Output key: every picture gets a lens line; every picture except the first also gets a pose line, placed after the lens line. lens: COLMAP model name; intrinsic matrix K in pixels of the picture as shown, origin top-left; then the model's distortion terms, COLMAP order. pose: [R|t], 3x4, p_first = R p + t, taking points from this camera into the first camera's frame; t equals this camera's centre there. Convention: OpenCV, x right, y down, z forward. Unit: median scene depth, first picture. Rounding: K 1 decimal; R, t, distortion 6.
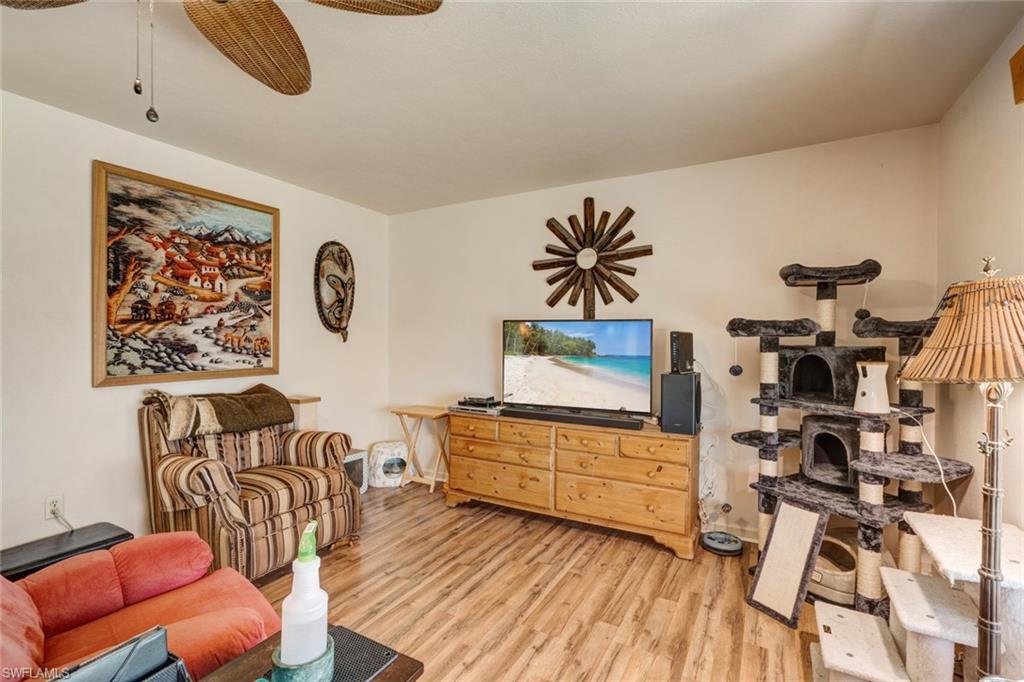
lens RADIAL K [[462.0, 0, 513.3], [0, 462.0, 339.7], [0, 0, 1]] dist [-0.003124, 0.001420]
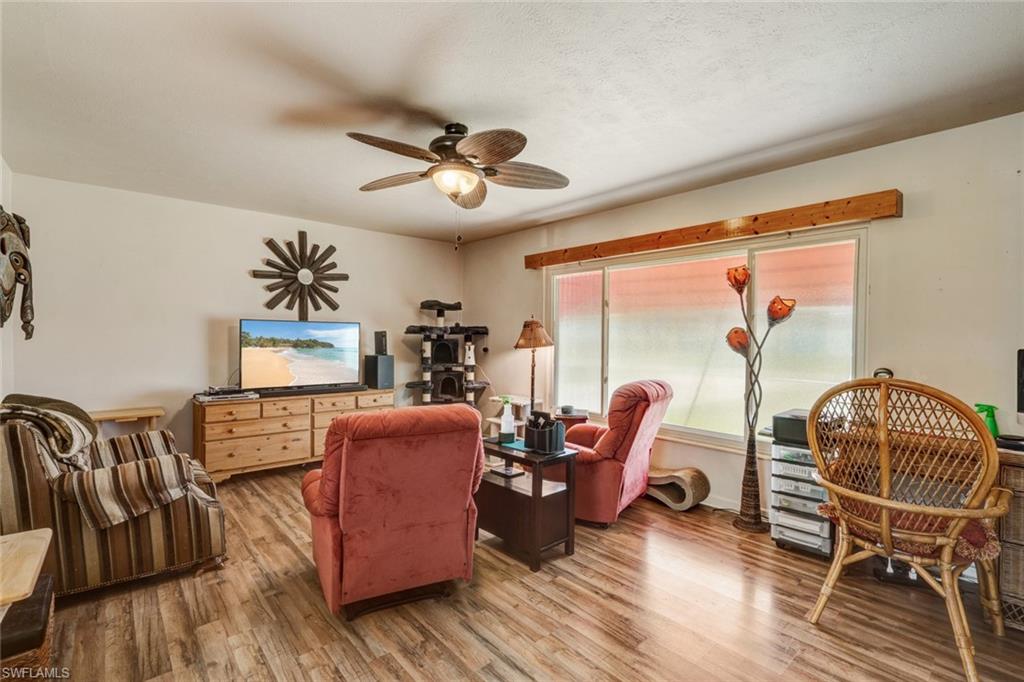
lens RADIAL K [[462.0, 0, 506.5], [0, 462.0, 340.3], [0, 0, 1]] dist [-0.003124, 0.001420]
pose [[0.340205, -0.014145, 0.940245, -0.965474], [-0.004682, 0.999849, 0.016736, -0.012119], [-0.940340, -0.010096, 0.340087, -0.029435]]
